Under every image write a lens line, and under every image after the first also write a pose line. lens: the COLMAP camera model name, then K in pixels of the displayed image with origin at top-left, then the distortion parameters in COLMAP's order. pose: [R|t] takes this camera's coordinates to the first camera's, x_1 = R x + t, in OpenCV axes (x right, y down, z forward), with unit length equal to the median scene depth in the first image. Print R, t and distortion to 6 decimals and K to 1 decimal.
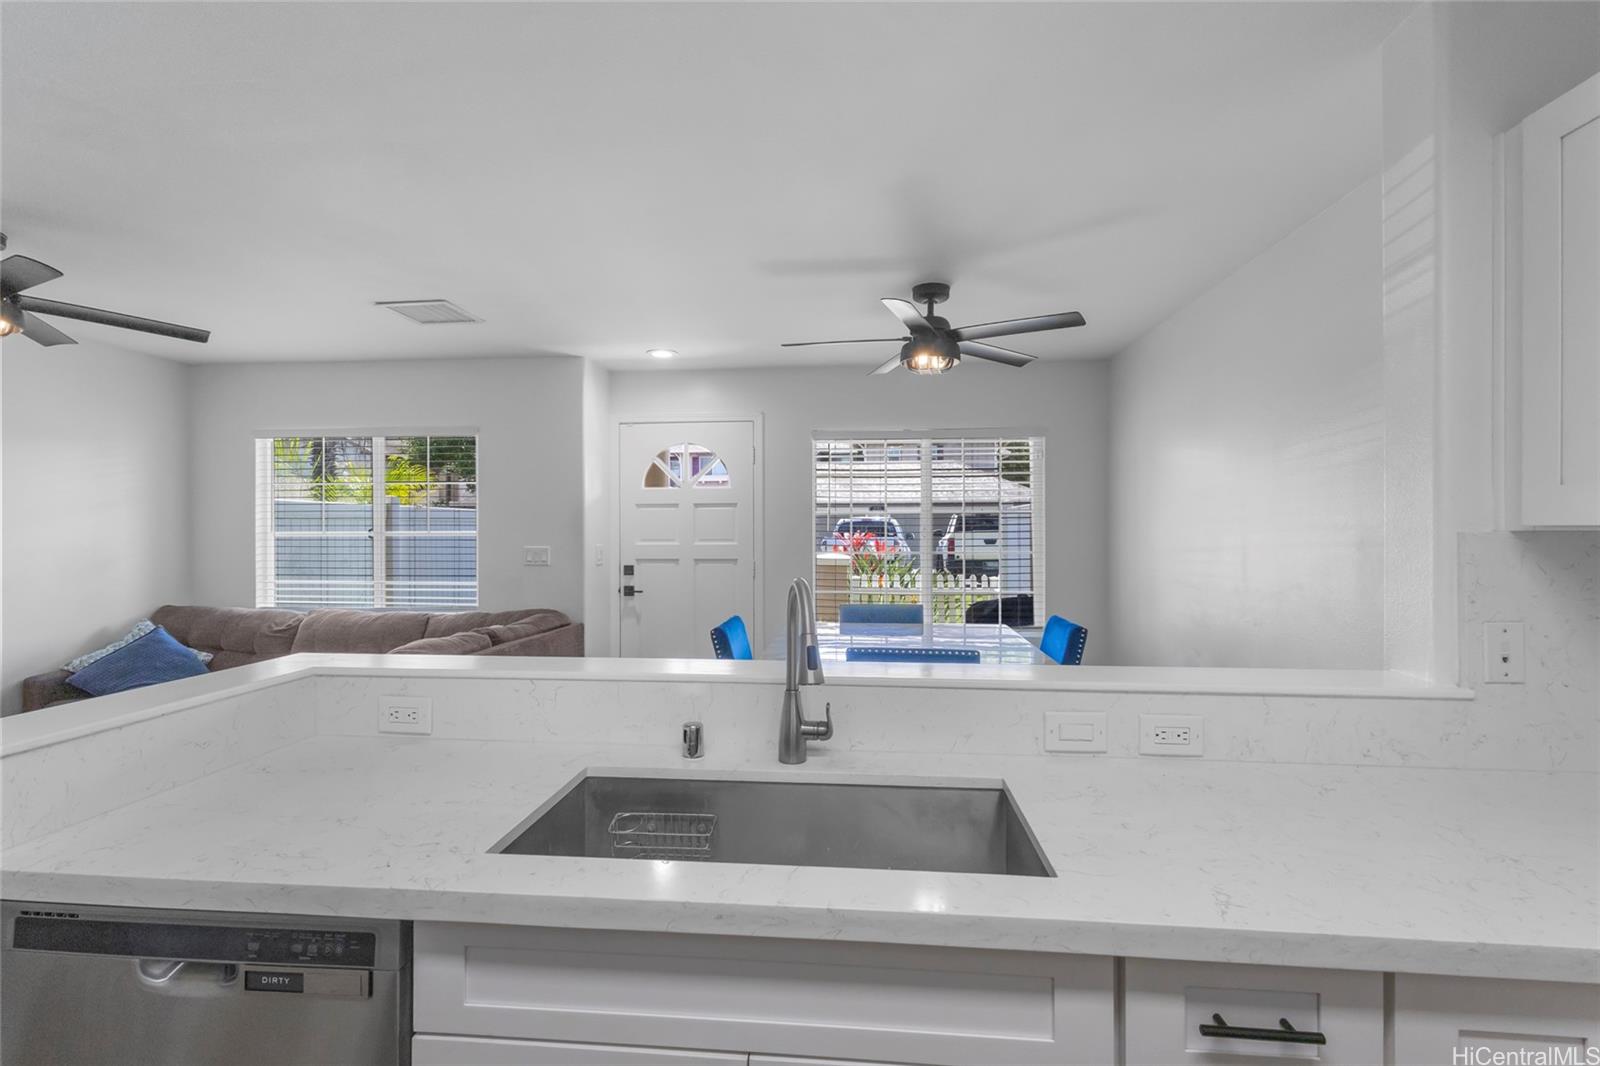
lens RADIAL K [[748.0, 0, 792.9], [0, 748.0, 528.0], [0, 0, 1]] dist [0.003409, 0.000524]
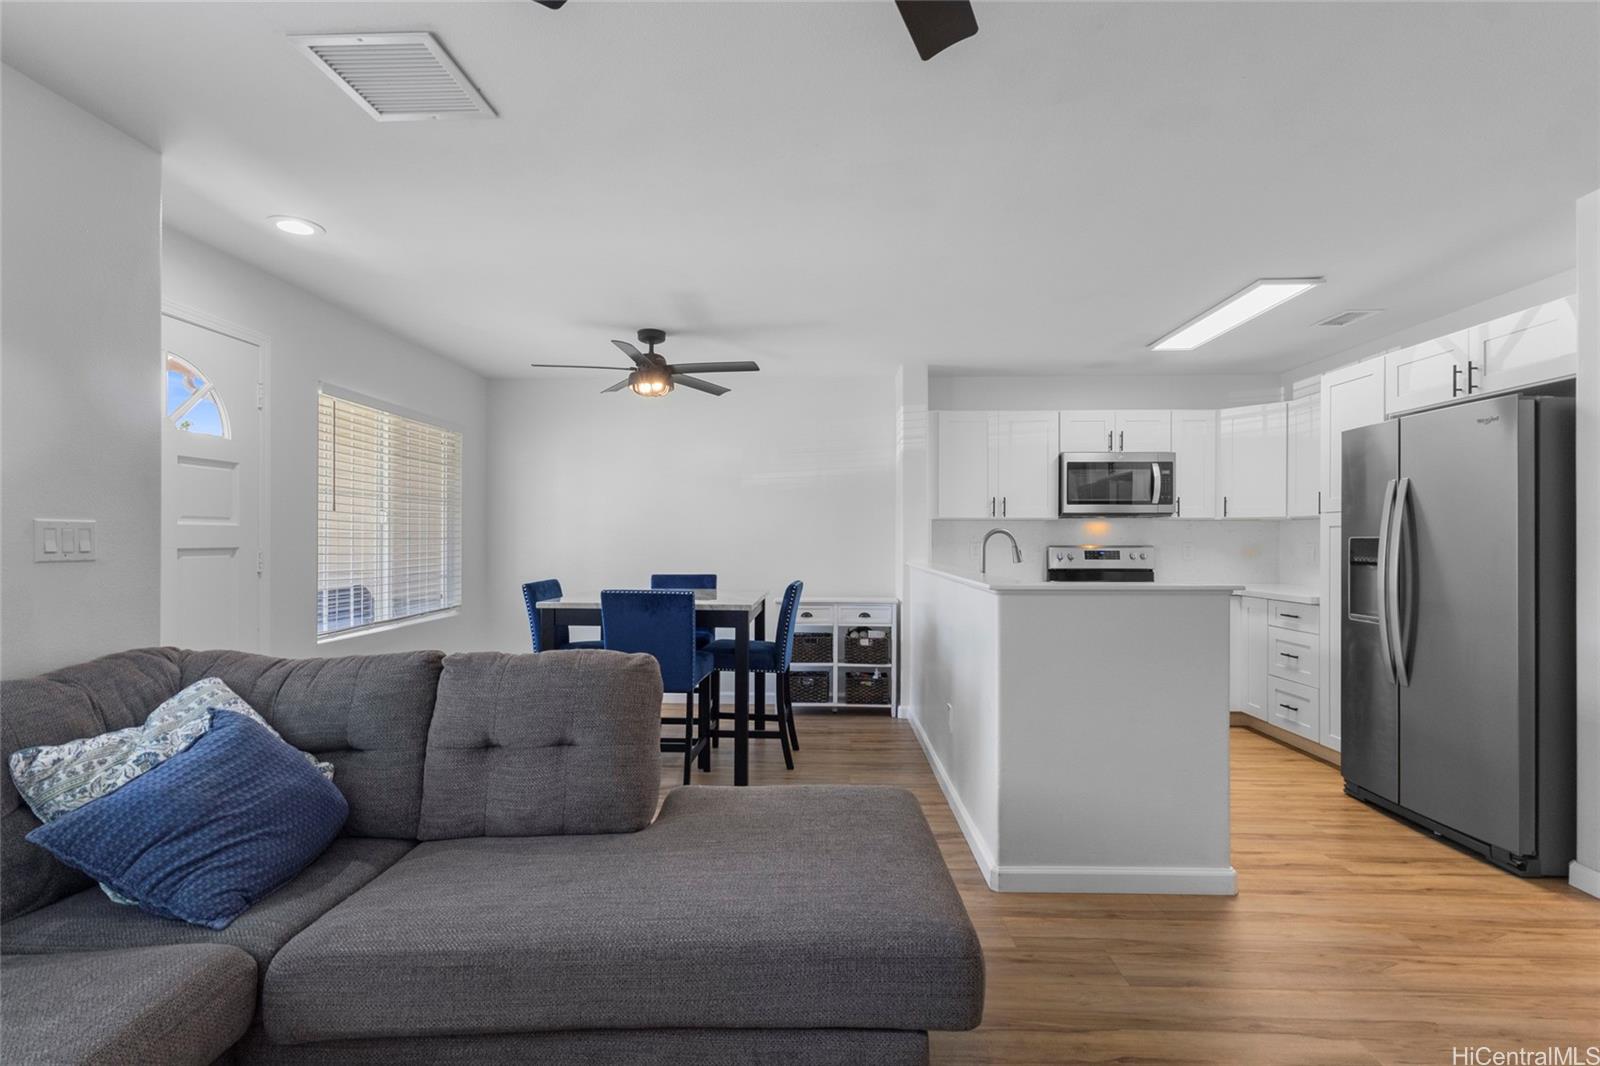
lens RADIAL K [[748.0, 0, 791.5], [0, 748.0, 537.9], [0, 0, 1]] dist [0.003409, 0.000524]
pose [[-0.054363, 0.003835, 0.998514, -2.549558], [-0.003854, 0.999984, -0.004050, 0.110478], [-0.998514, -0.004069, -0.054348, 1.789976]]
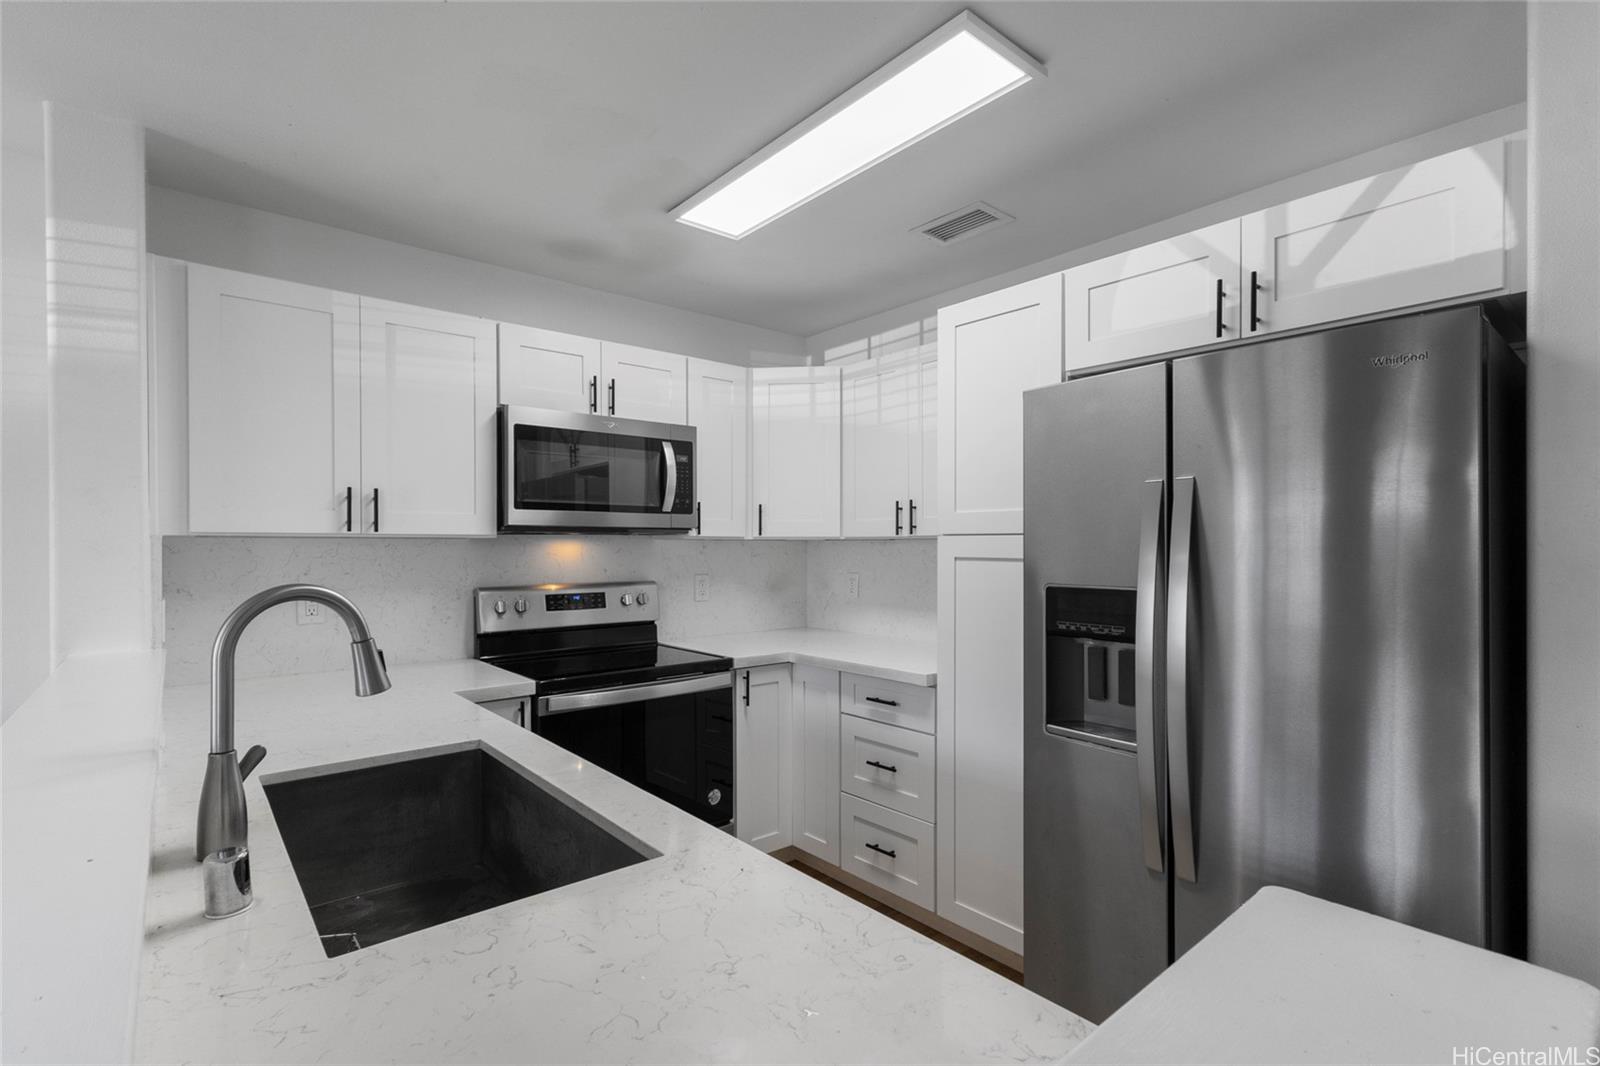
lens RADIAL K [[748.0, 0, 804.6], [0, 748.0, 550.7], [0, 0, 1]] dist [0.003409, 0.000524]
pose [[-0.715026, -0.002854, 0.699092, -0.875846], [0.000889, 0.999987, 0.004992, 0.026105], [-0.699097, 0.004191, -0.715015, 1.108371]]
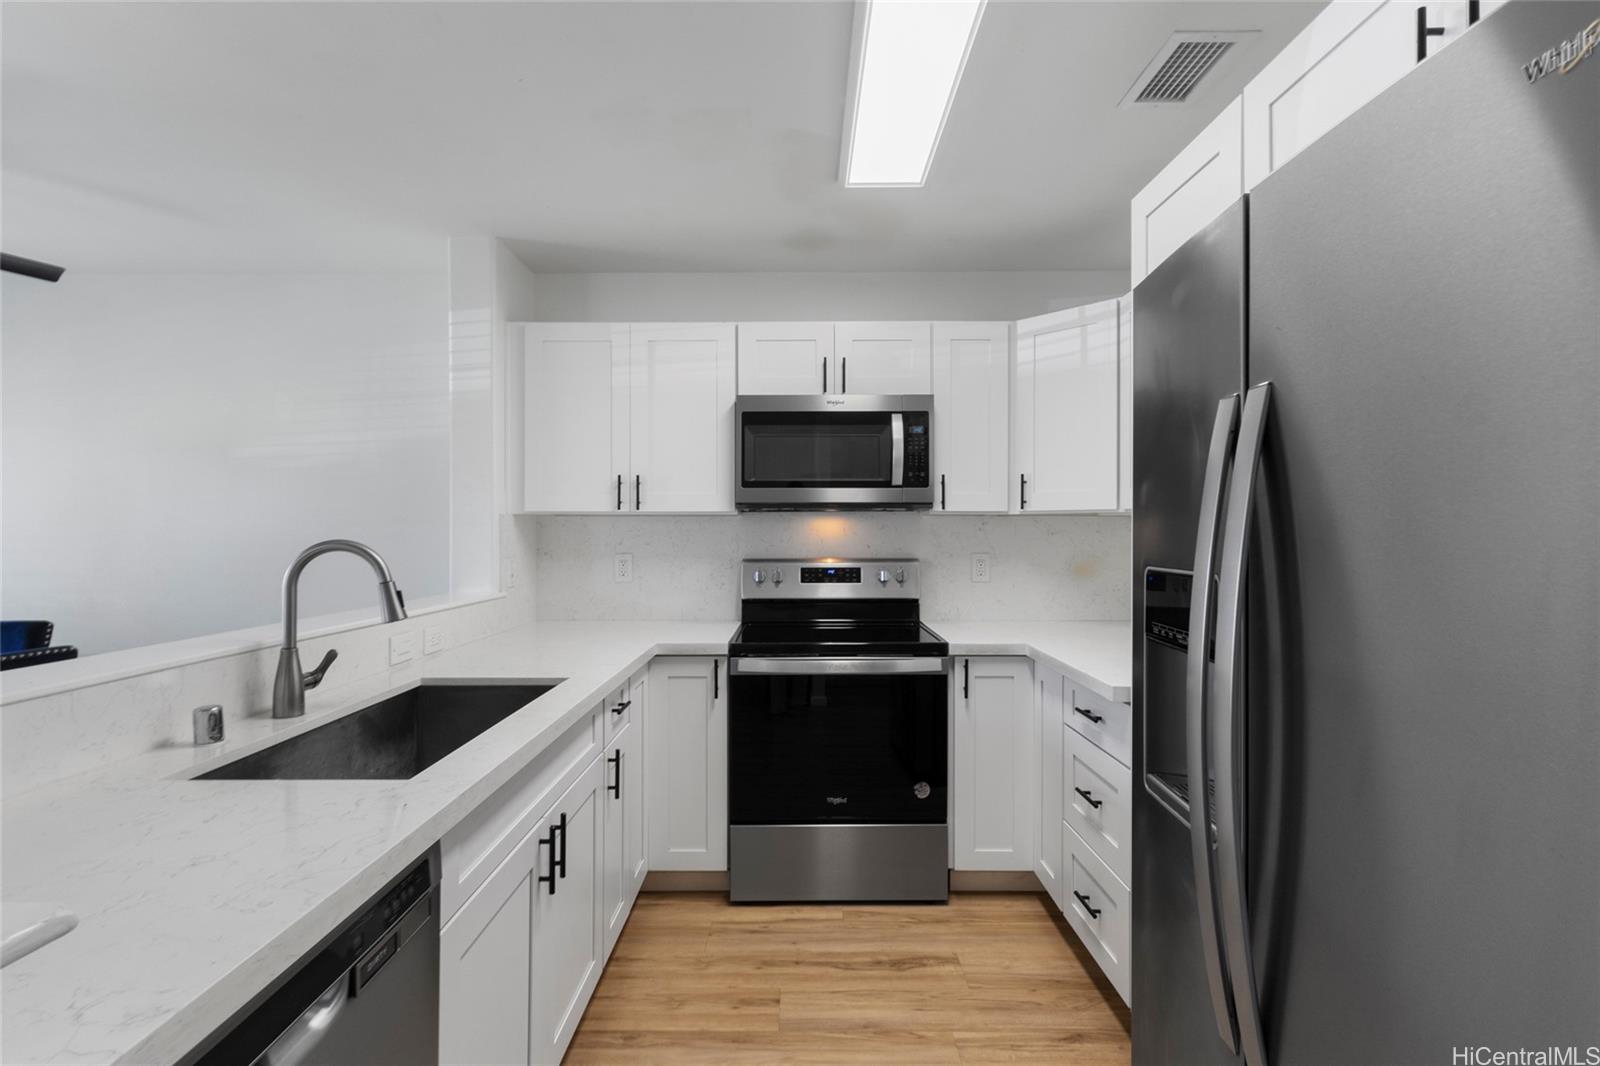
lens RADIAL K [[748.0, 0, 795.4], [0, 748.0, 528.5], [0, 0, 1]] dist [0.003409, 0.000524]
pose [[-0.087020, 0.003872, 0.996199, -1.114767], [-0.000636, 0.999992, -0.003943, 0.049550], [-0.996206, -0.000977, -0.087017, 0.380548]]
